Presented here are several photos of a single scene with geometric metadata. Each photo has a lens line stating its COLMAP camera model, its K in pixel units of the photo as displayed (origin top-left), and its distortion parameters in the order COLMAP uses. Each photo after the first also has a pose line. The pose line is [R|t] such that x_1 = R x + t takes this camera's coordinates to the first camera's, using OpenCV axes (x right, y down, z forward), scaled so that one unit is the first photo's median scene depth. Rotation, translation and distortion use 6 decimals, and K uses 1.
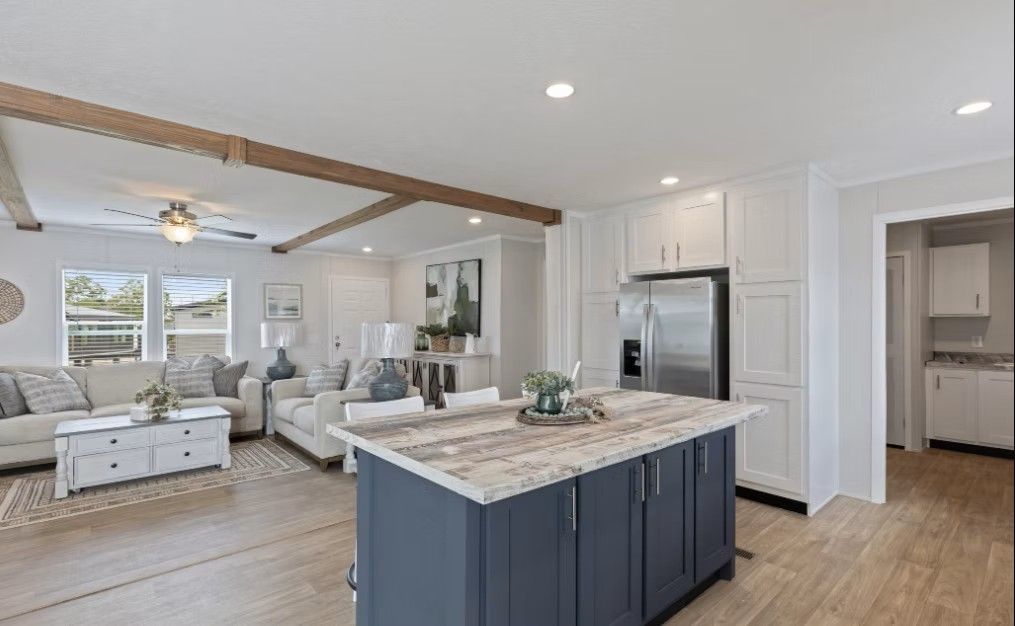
lens RADIAL K [[473.0, 0, 513.1], [0, 473.0, 322.7], [0, 0, 1]] dist [0.003480, 0.001636]
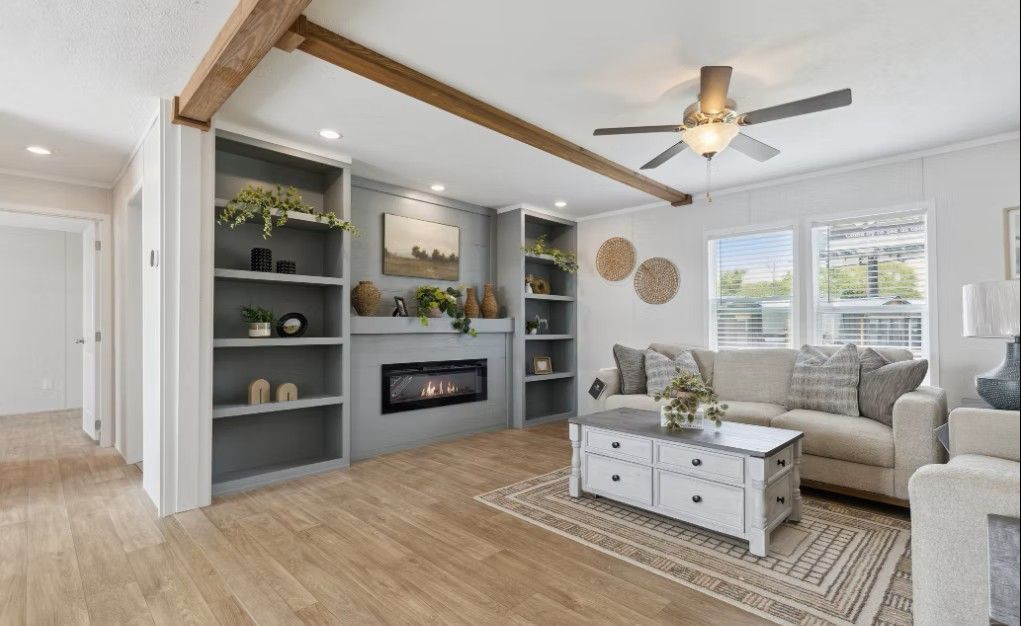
lens RADIAL K [[471.0, 0, 509.0], [0, 471.0, 316.9], [0, 0, 1]] dist [0.001929, 0.001579]
pose [[0.056805, -0.014324, -0.998283, -0.087645], [0.002955, 0.999895, -0.014179, 0.045529], [0.998381, -0.002144, 0.056842, 0.600082]]
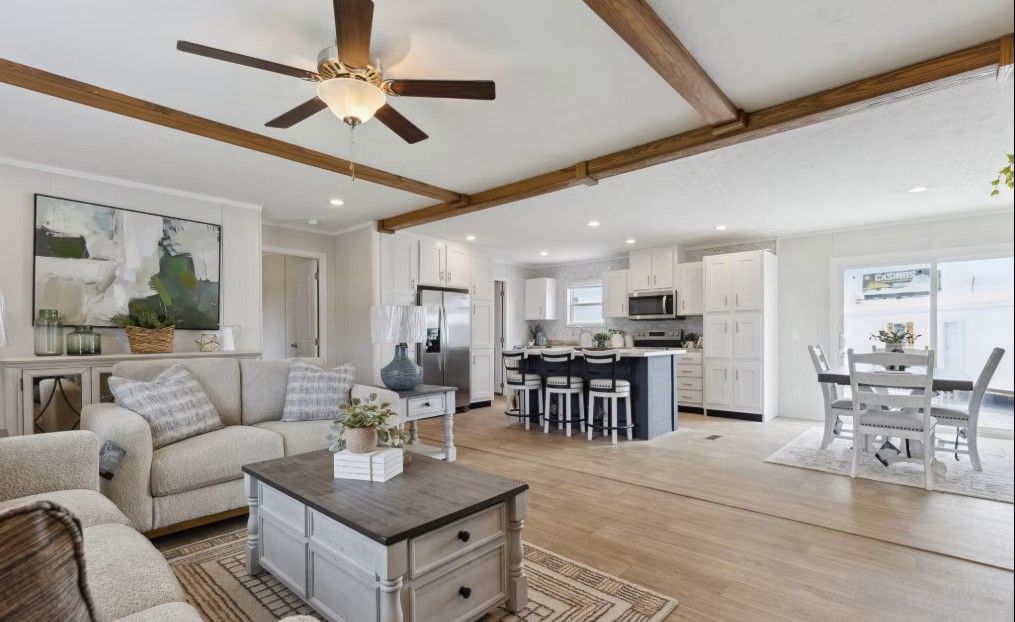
lens RADIAL K [[468.3, 0, 503.7], [0, 468.3, 343.8], [0, 0, 1]] dist [0.001929, 0.001579]
pose [[-0.104900, -0.017374, 0.994331, -1.045919], [0.002184, 0.999841, 0.017700, 0.049505], [-0.994480, 0.004028, -0.104845, 0.767259]]
